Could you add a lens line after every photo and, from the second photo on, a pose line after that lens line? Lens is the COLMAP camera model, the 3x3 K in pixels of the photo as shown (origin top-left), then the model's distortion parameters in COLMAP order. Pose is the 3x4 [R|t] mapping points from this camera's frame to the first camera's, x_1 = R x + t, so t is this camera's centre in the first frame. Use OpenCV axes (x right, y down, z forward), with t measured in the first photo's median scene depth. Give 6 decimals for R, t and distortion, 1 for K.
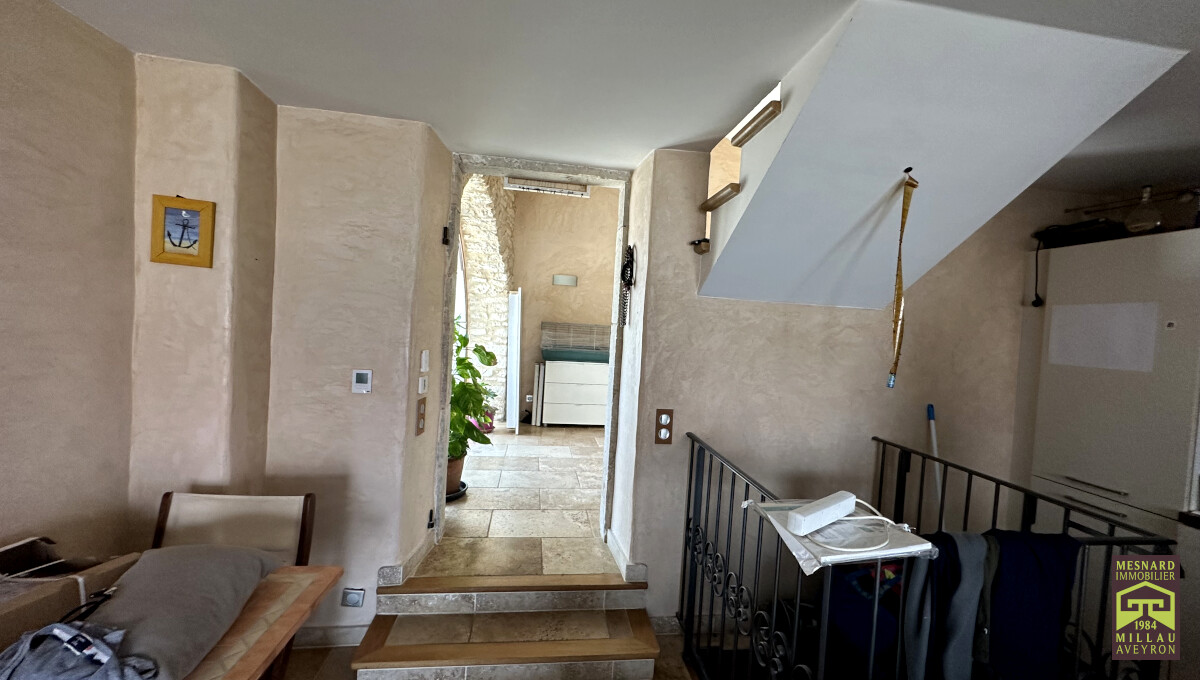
lens RADIAL K [[479.6, 0, 603.4], [0, 479.6, 342.3], [0, 0, 1]] dist [-0.005155, 0.001251]
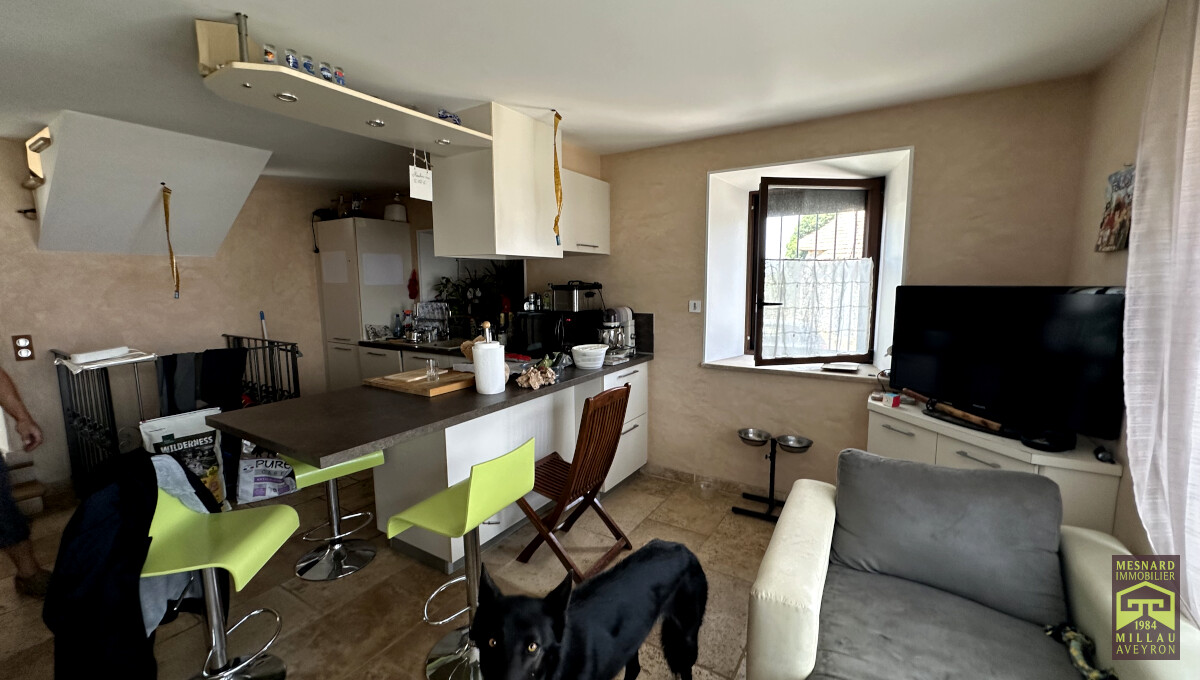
lens RADIAL K [[479.6, 0, 597.2], [0, 479.6, 340.3], [0, 0, 1]] dist [-0.005155, 0.001251]
pose [[0.635462, -0.158404, 0.755709, 0.141145], [0.071653, 0.986605, 0.146550, 0.071853], [-0.768800, -0.038978, 0.638300, -1.122830]]
